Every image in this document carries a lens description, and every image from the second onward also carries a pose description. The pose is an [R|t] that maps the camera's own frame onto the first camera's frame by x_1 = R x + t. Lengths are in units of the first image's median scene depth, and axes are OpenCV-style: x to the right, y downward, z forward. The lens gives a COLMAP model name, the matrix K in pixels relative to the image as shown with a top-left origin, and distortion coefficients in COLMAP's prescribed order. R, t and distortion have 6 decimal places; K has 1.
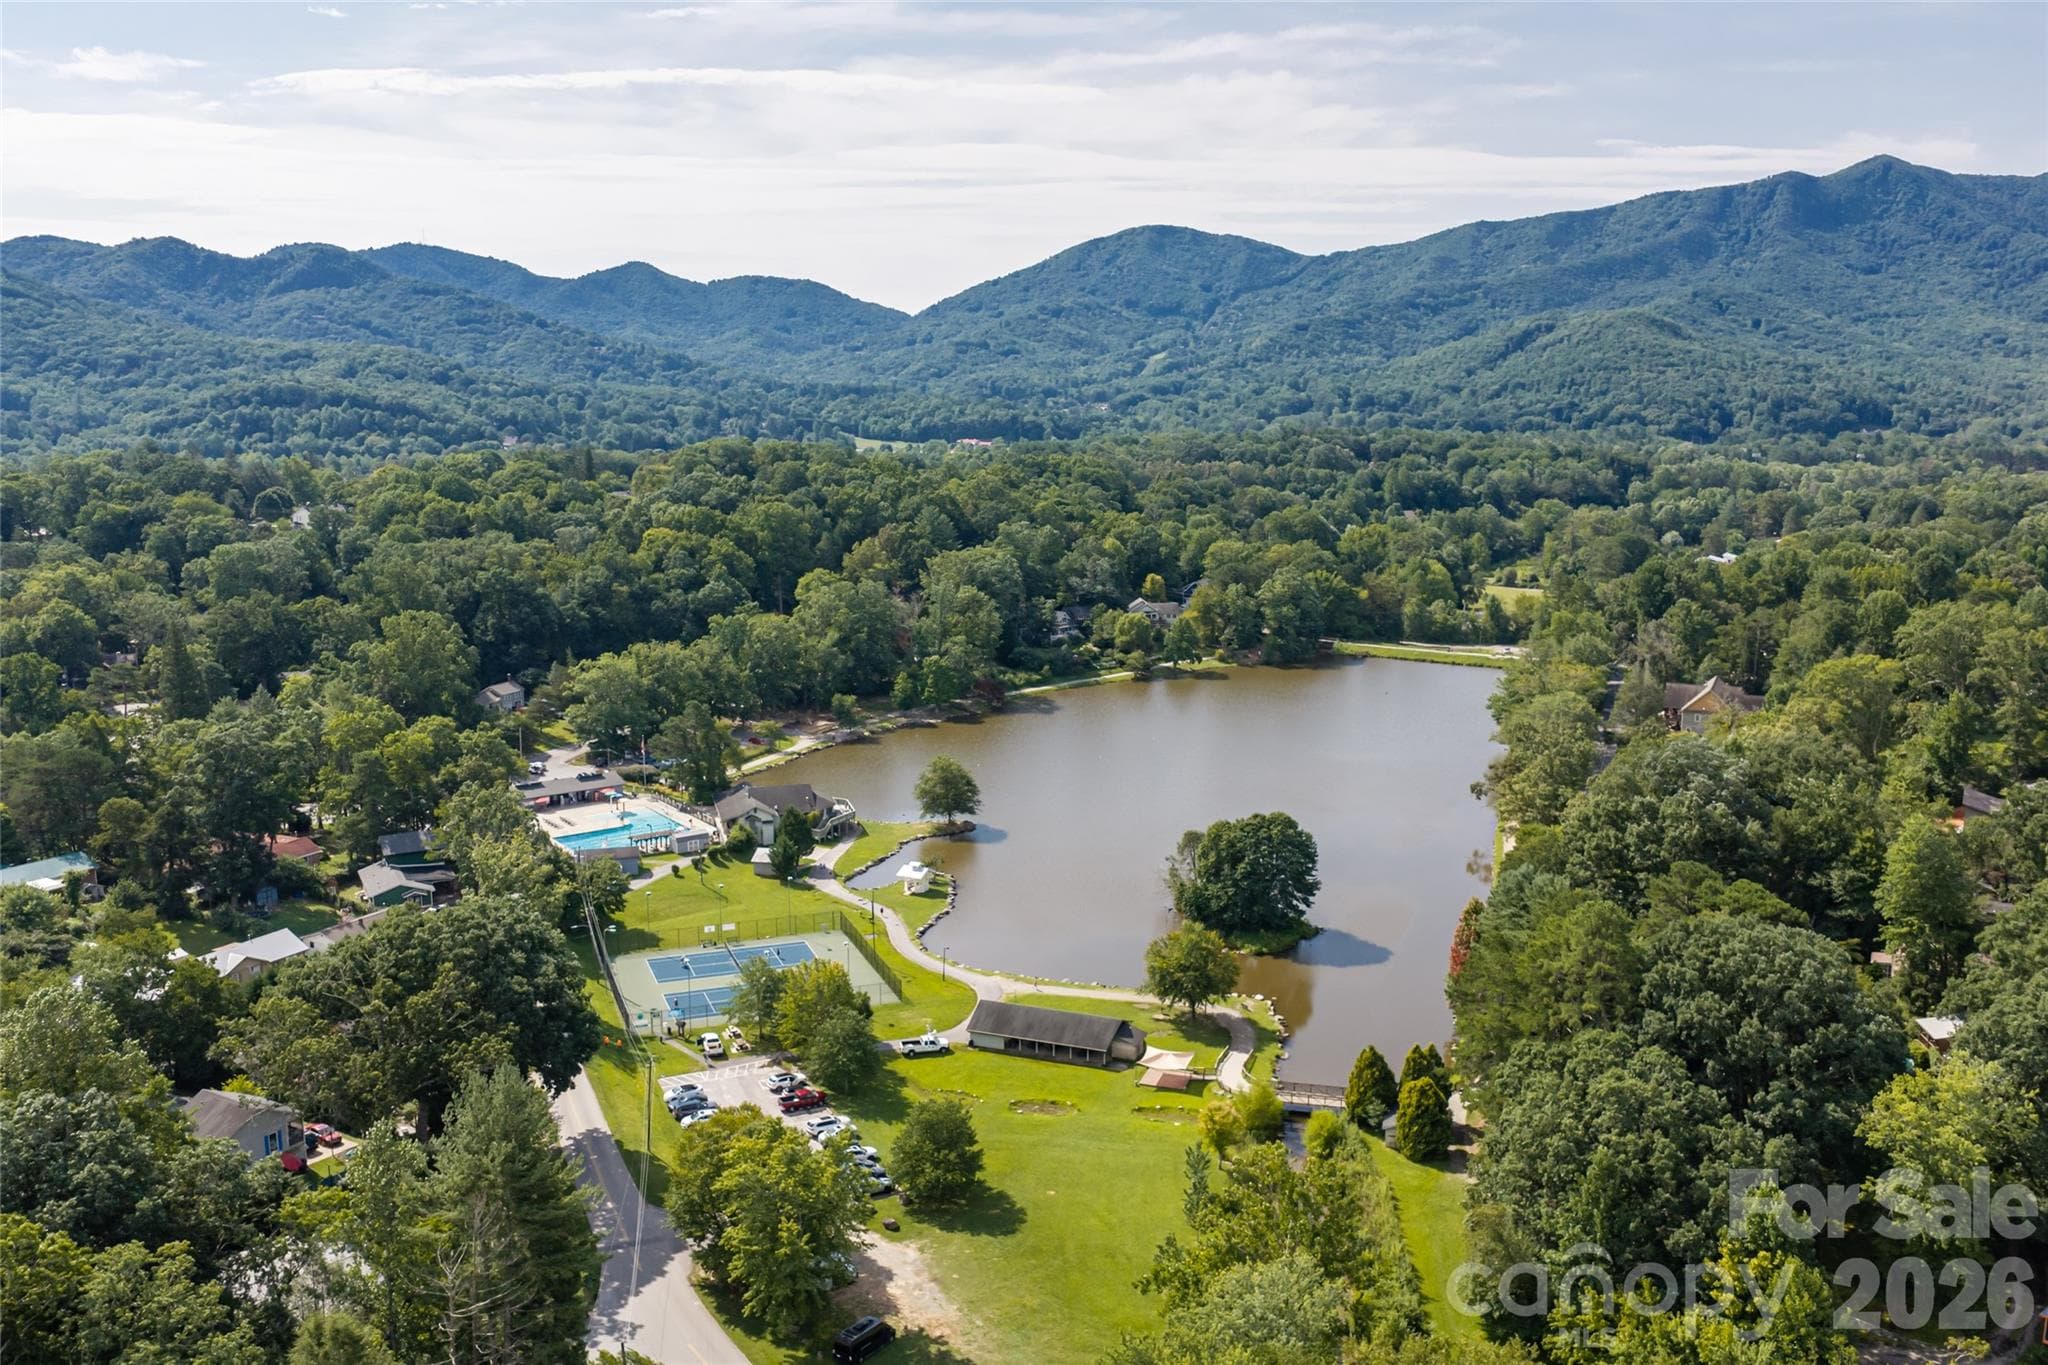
lens RADIAL K [[1617.7, 0, 1024.0], [0, 1617.7, 682.5], [0, 0, 1]] dist [0.012889, -0.001049]
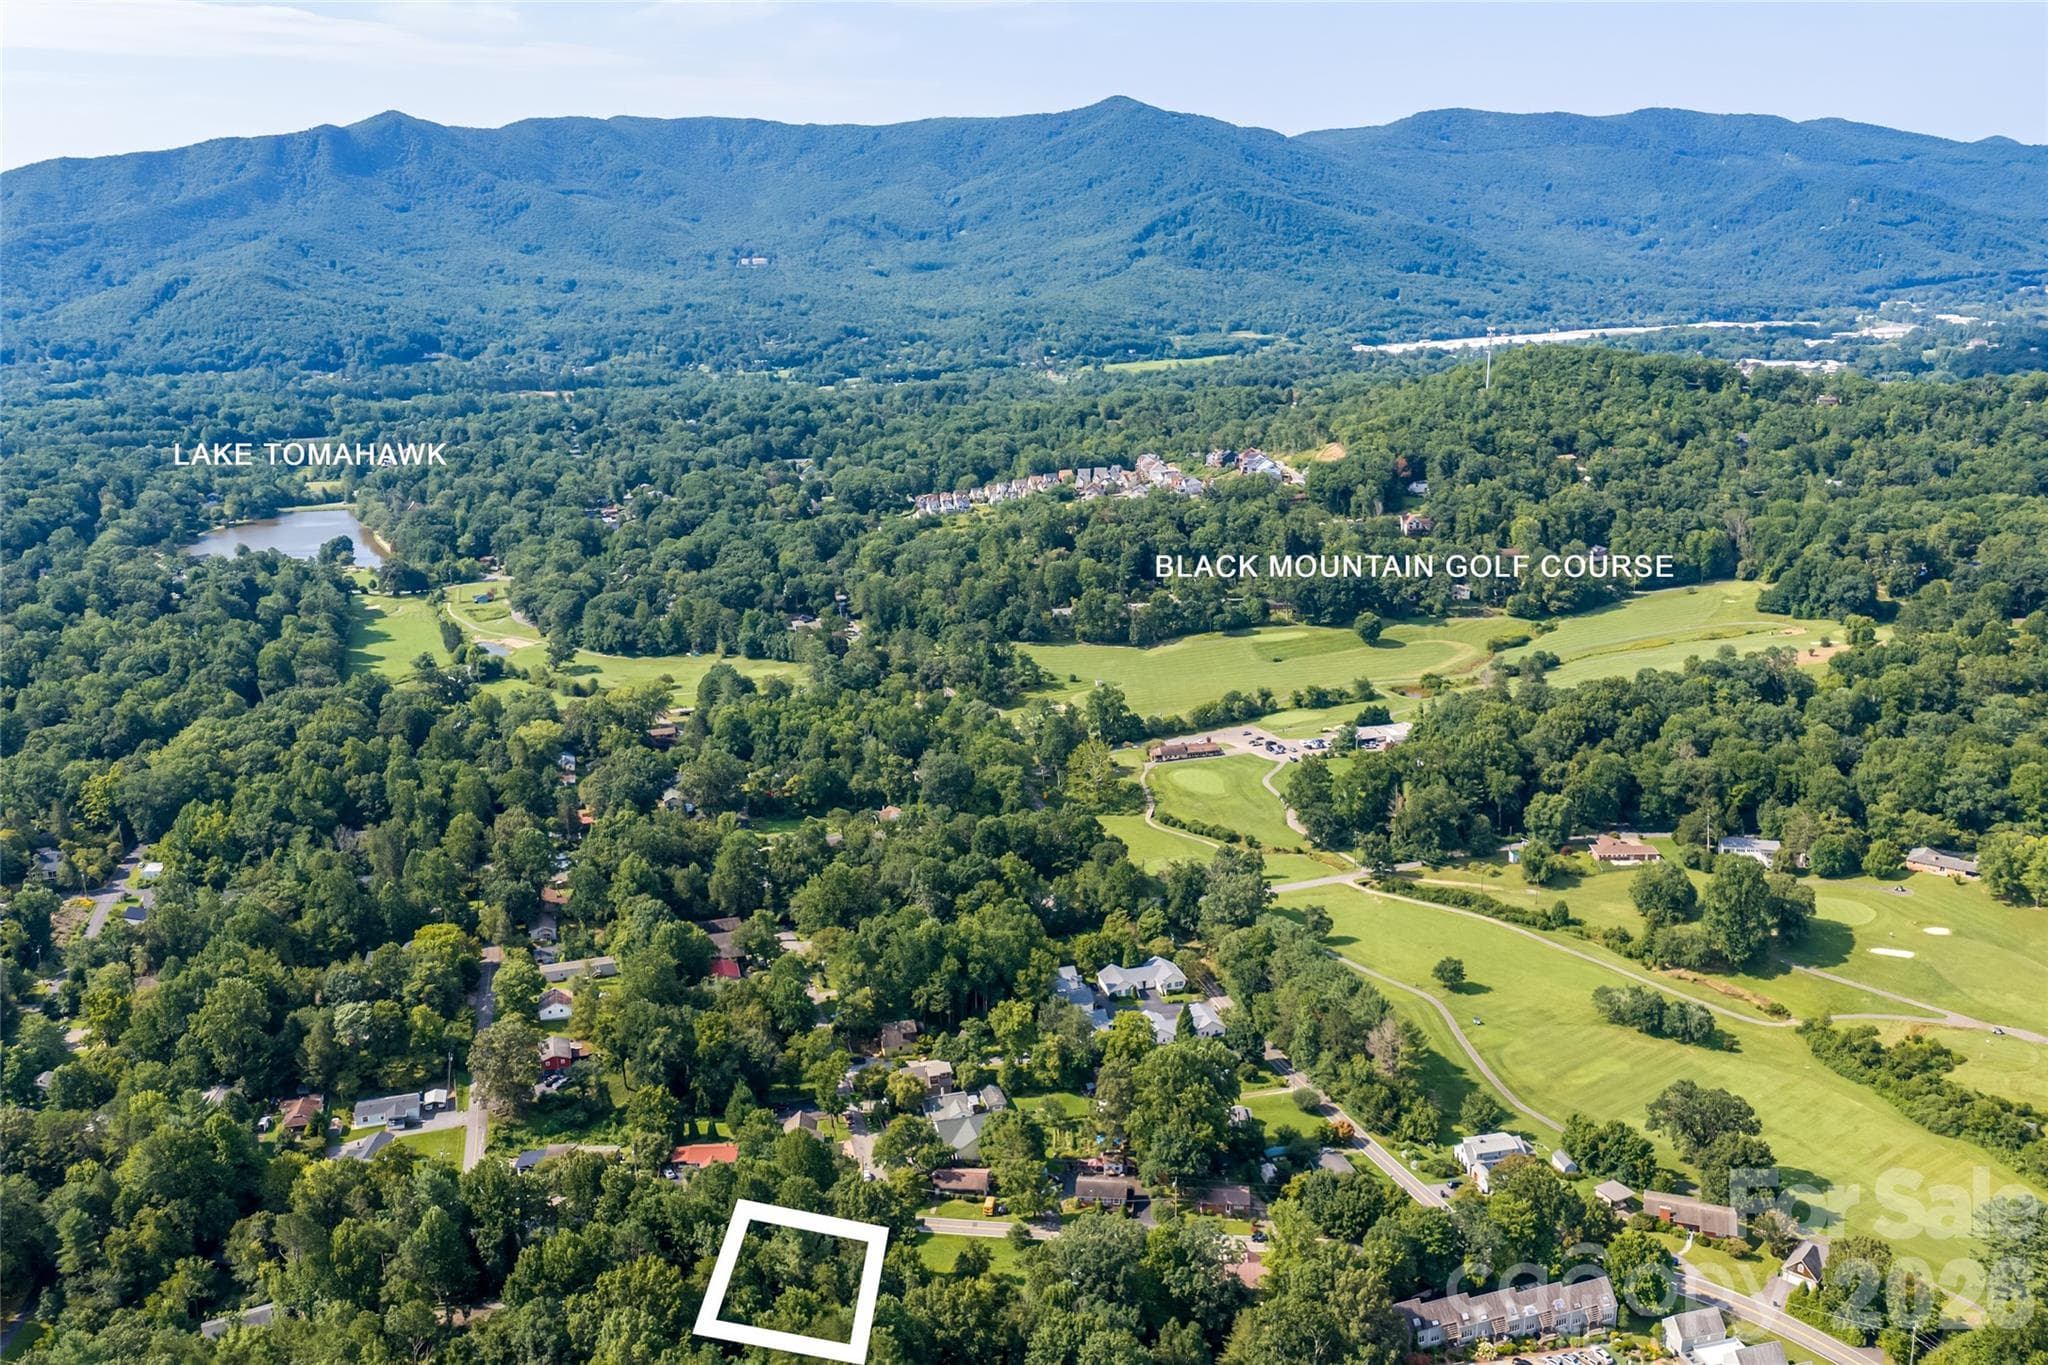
lens RADIAL K [[1617.7, 0, 1024.0], [0, 1617.7, 682.5], [0, 0, 1]] dist [0.012889, -0.001049]
pose [[0.680764, -0.202331, 0.704005, -0.212899], [0.144459, 0.979303, 0.141762, 0.012849], [-0.718117, 0.005194, 0.695903, -0.418533]]
